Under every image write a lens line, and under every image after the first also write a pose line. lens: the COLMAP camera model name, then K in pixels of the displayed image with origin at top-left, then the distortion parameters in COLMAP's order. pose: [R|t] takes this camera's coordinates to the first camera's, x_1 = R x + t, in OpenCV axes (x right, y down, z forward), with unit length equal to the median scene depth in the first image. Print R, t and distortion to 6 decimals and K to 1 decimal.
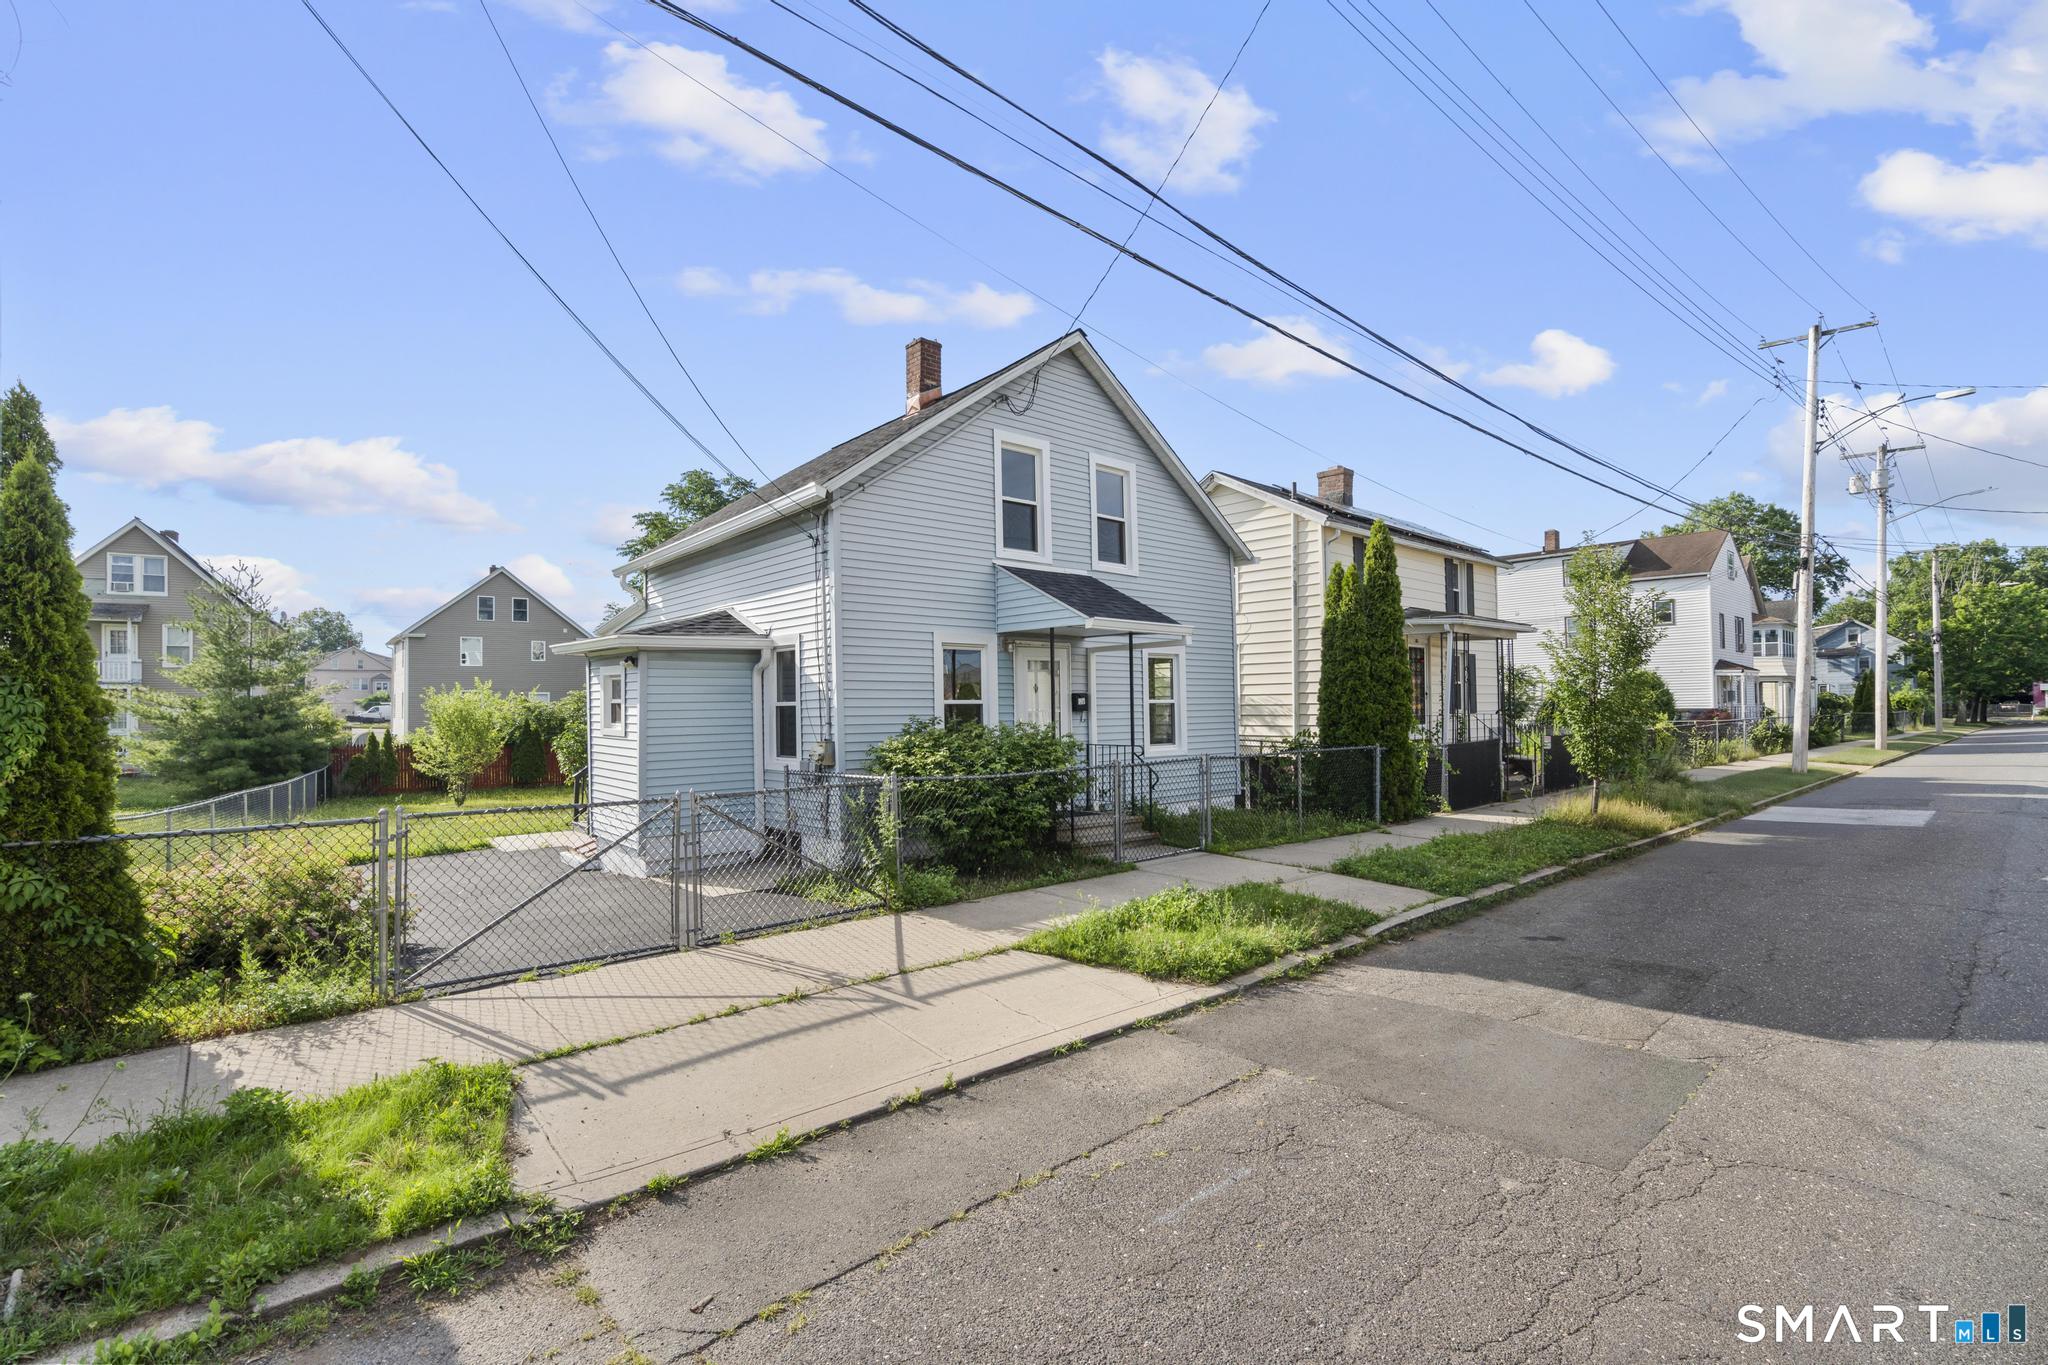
lens RADIAL K [[918.7, 0, 1025.7], [0, 918.7, 687.4], [0, 0, 1]] dist [-0.003550, 0.001680]
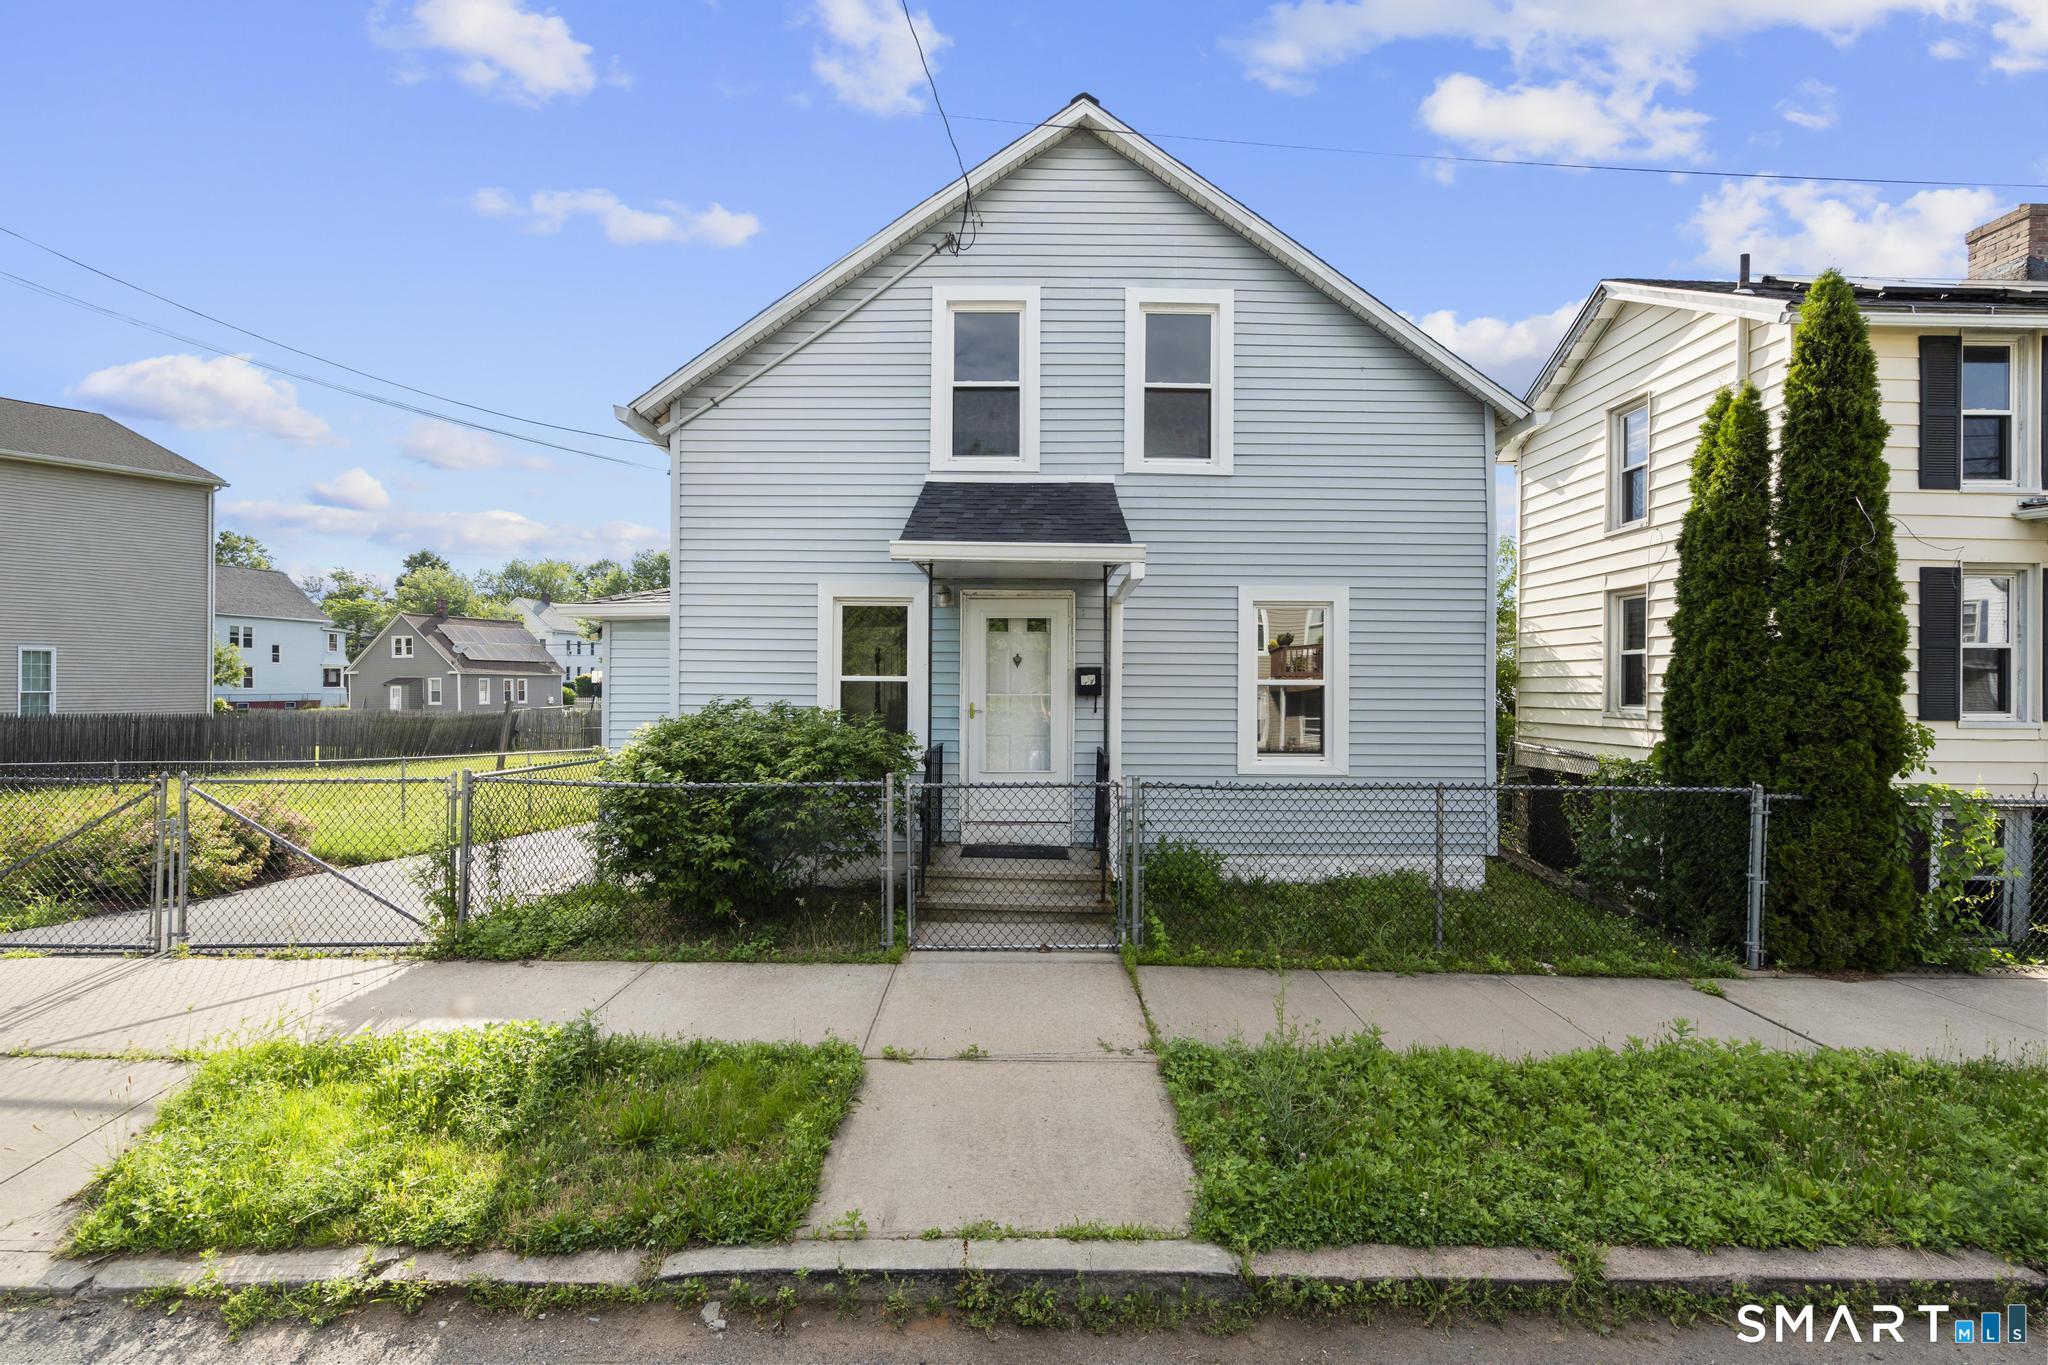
lens RADIAL K [[918.7, 0, 1022.7], [0, 918.7, 669.6], [0, 0, 1]] dist [-0.003550, 0.001680]
pose [[0.765862, 0.004917, -0.642986, 0.432370], [0.002817, 0.999936, 0.011002, 0.000442], [0.642999, -0.010237, 0.765799, 0.477015]]
